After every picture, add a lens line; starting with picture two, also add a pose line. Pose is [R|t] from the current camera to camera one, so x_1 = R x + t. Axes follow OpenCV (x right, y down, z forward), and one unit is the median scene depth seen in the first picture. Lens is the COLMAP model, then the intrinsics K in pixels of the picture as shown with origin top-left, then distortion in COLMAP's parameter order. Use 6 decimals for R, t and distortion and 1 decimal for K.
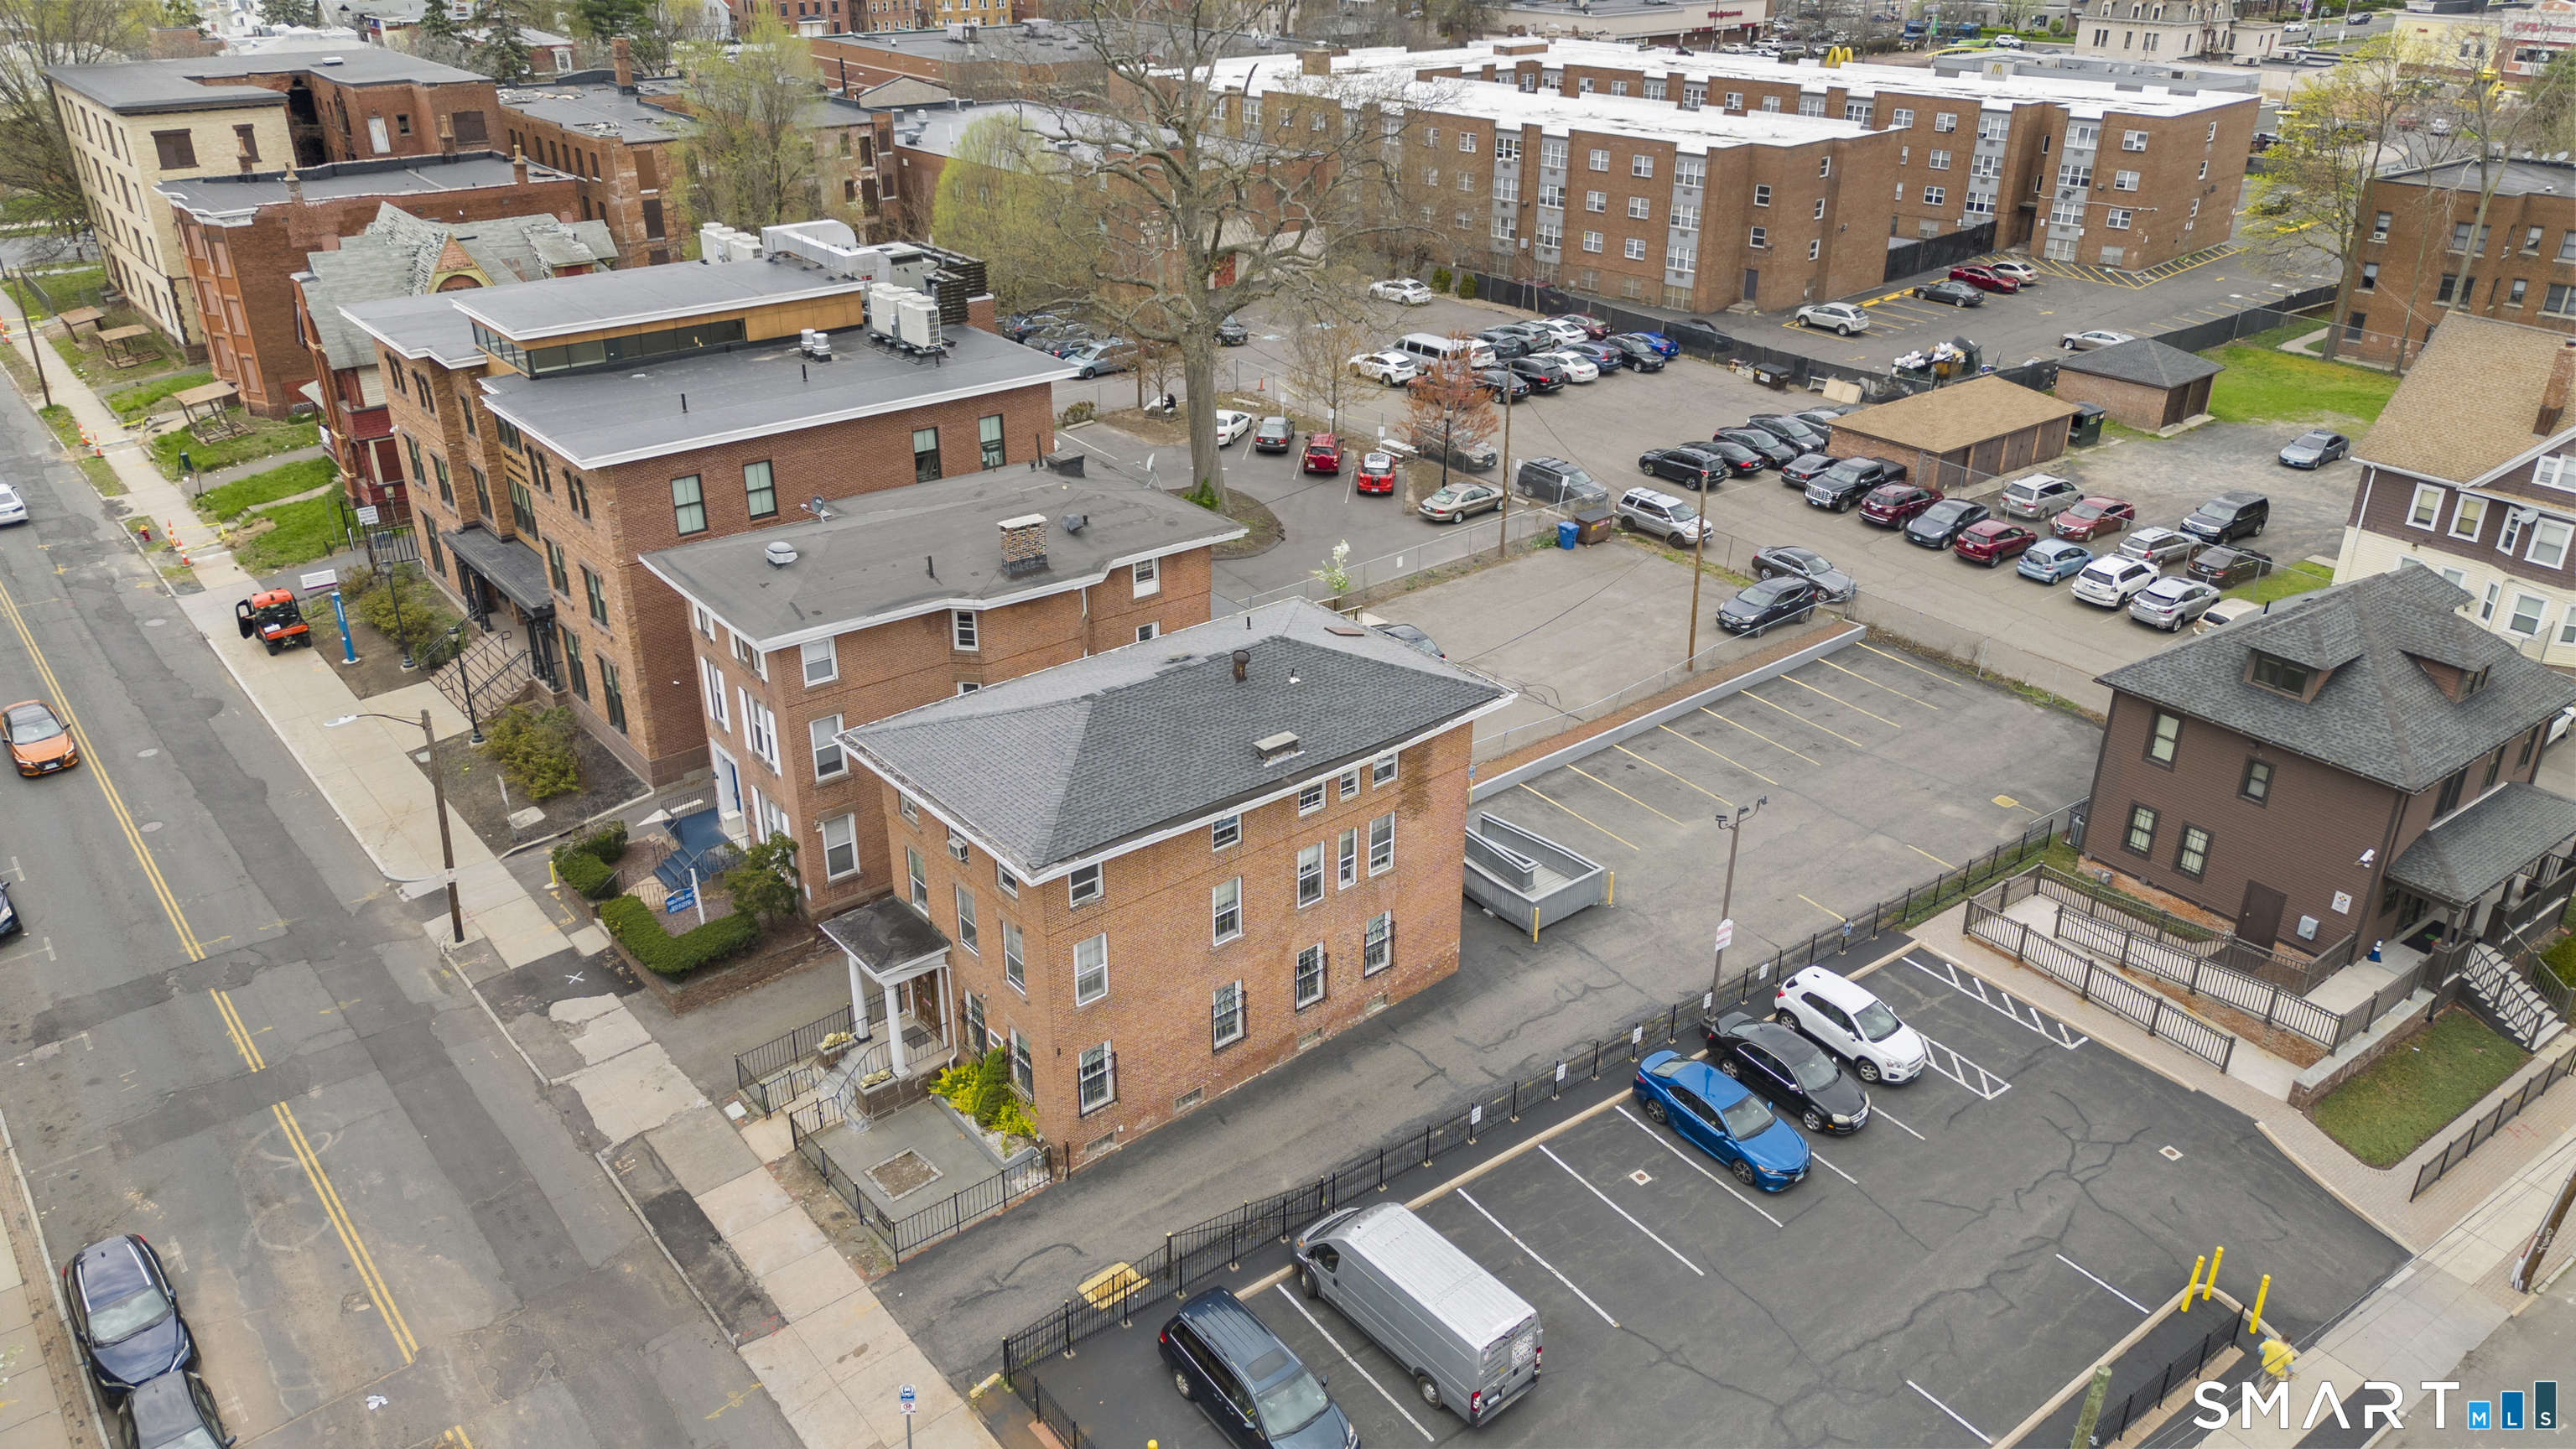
lens RADIAL K [[1810.7, 0, 1288.0], [0, 1810.7, 724.5], [0, 0, 1]] dist [0.114877, -0.117823]
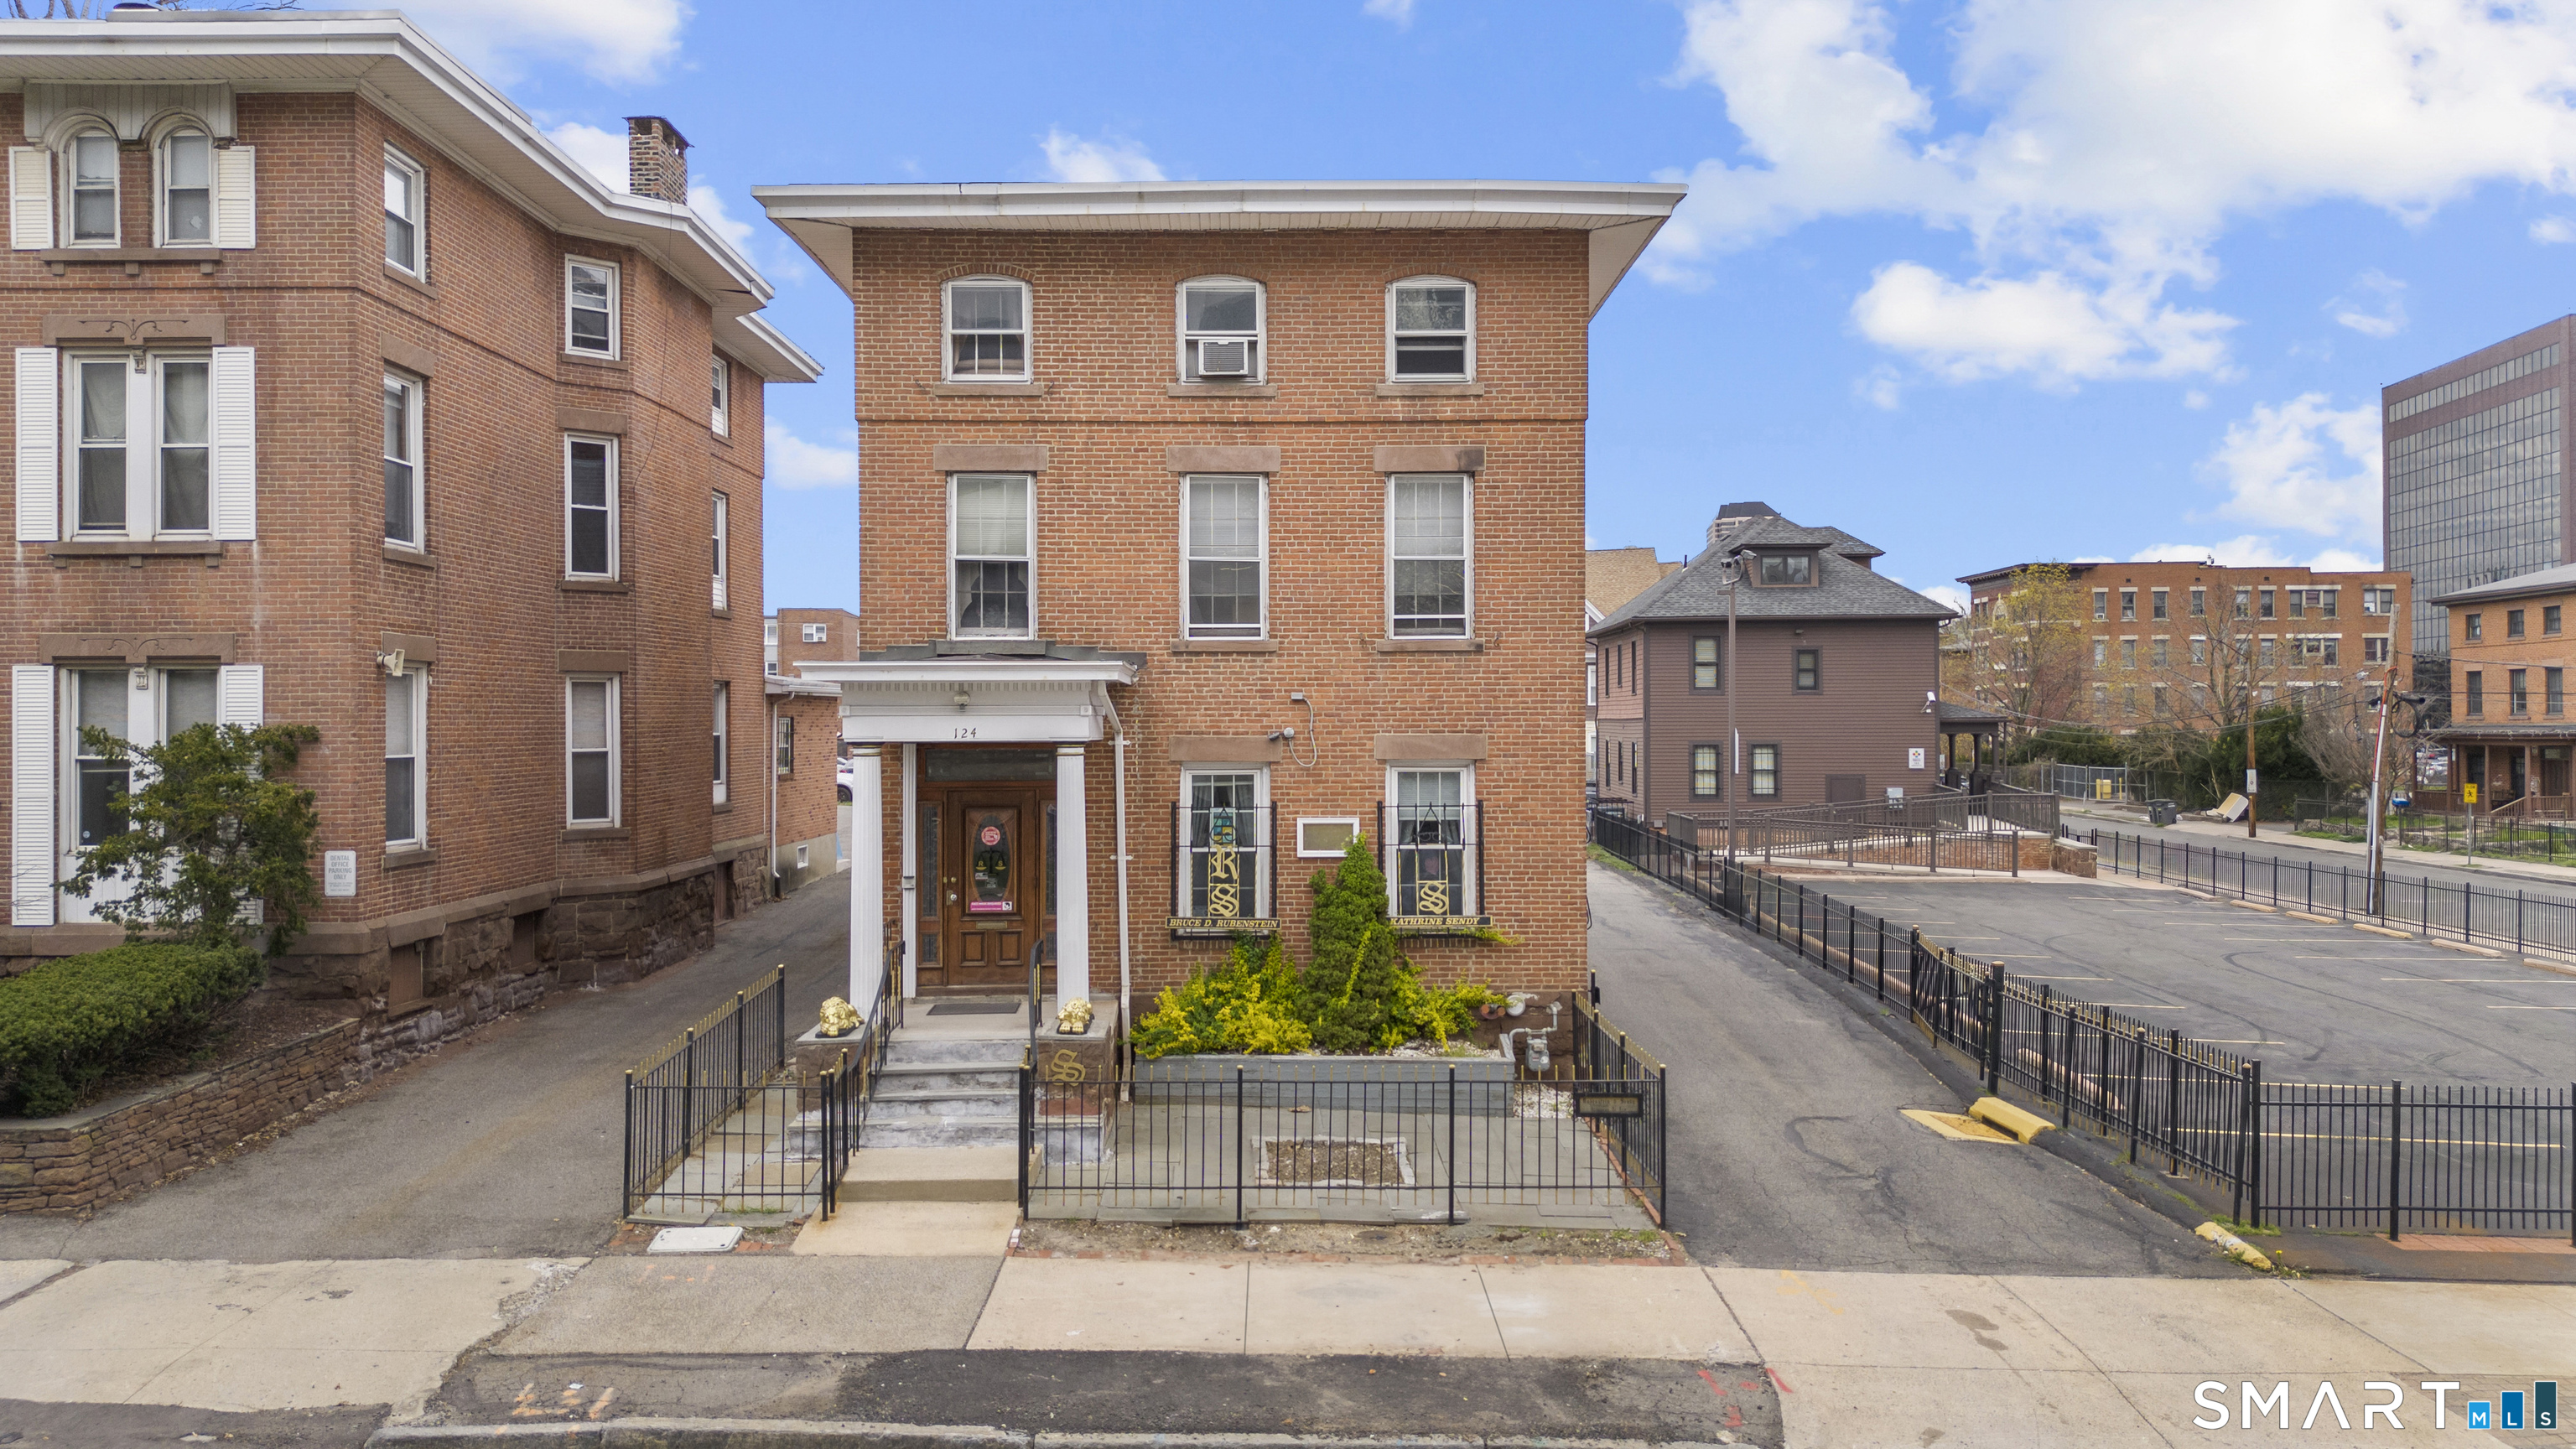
lens RADIAL K [[1810.7, 0, 1288.0], [0, 1810.7, 724.5], [0, 0, 1]] dist [0.114877, -0.117823]
pose [[0.623575, -0.009768, 0.781702, -0.435690], [0.345488, 0.900421, -0.264349, 0.227370], [-0.701279, 0.434911, 0.564855, 0.670284]]
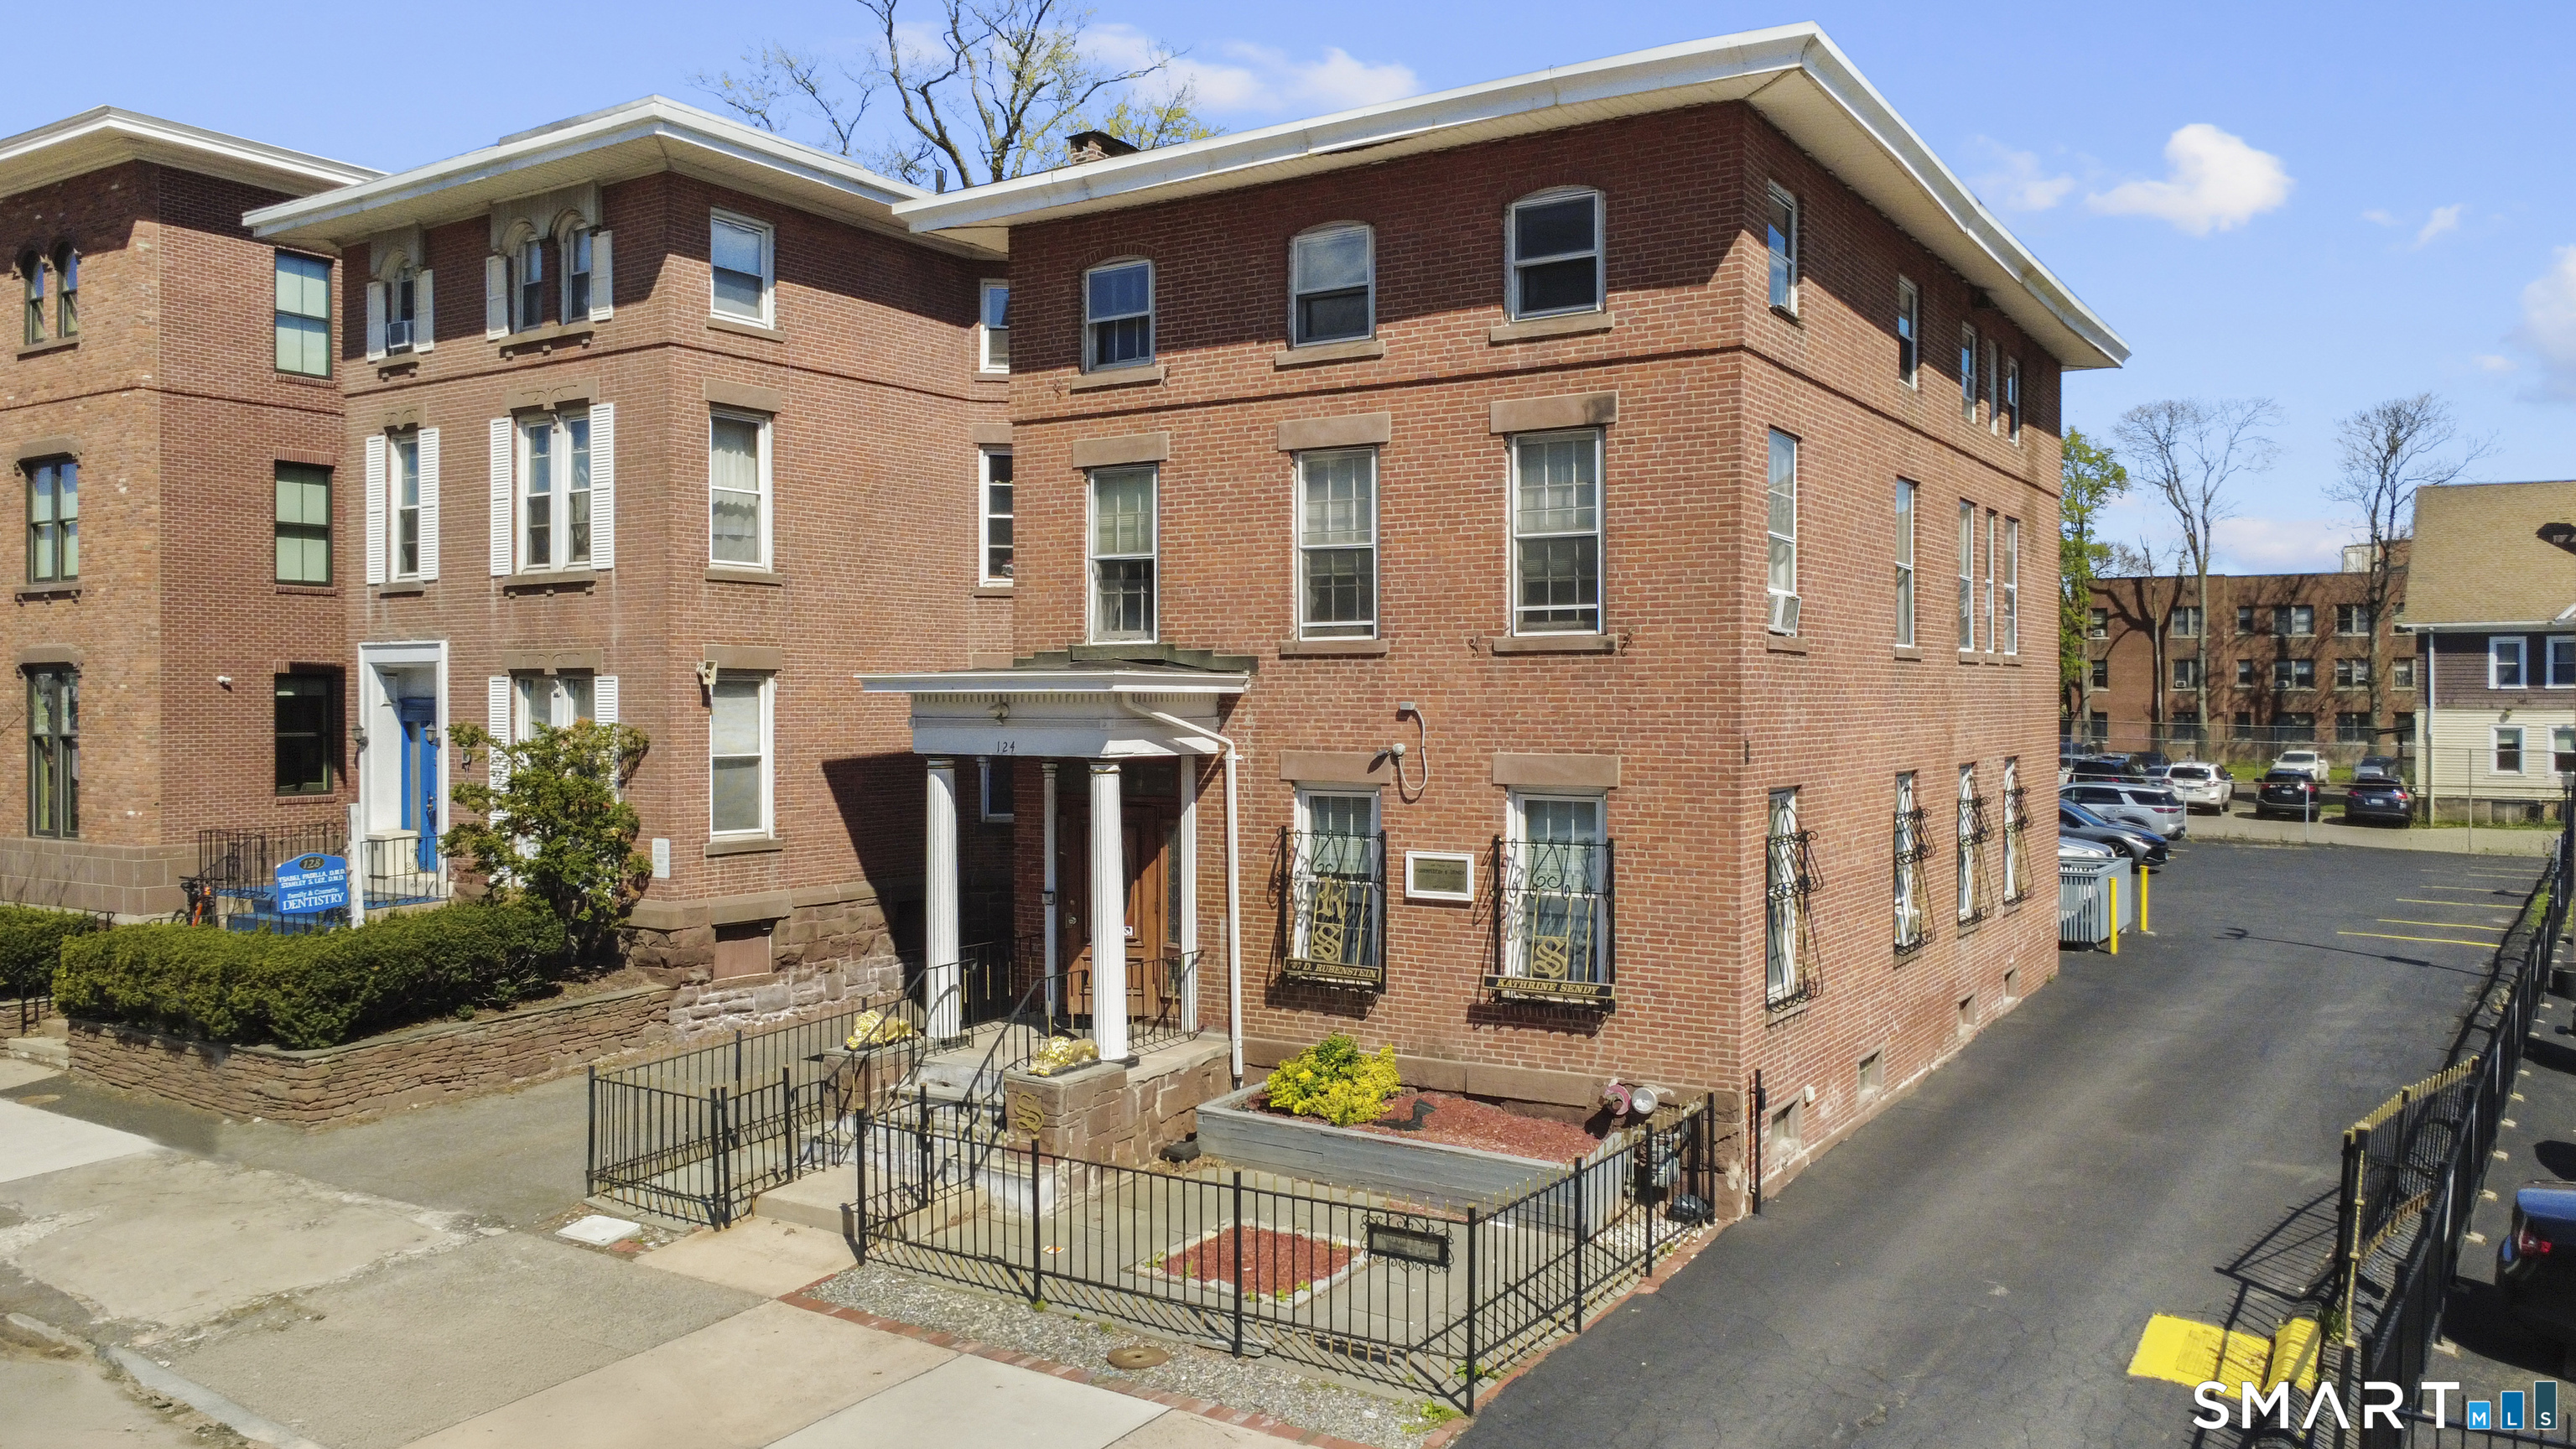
lens RADIAL K [[1903.0, 0, 1288.0], [0, 1903.0, 724.5], [0, 0, 1]] dist [-0.005629, 0.008498]
pose [[0.949991, -0.010921, 0.312086, -0.266985], [0.140992, 0.906727, -0.397450, 0.255327], [-0.278637, 0.421576, 0.862923, 0.599407]]
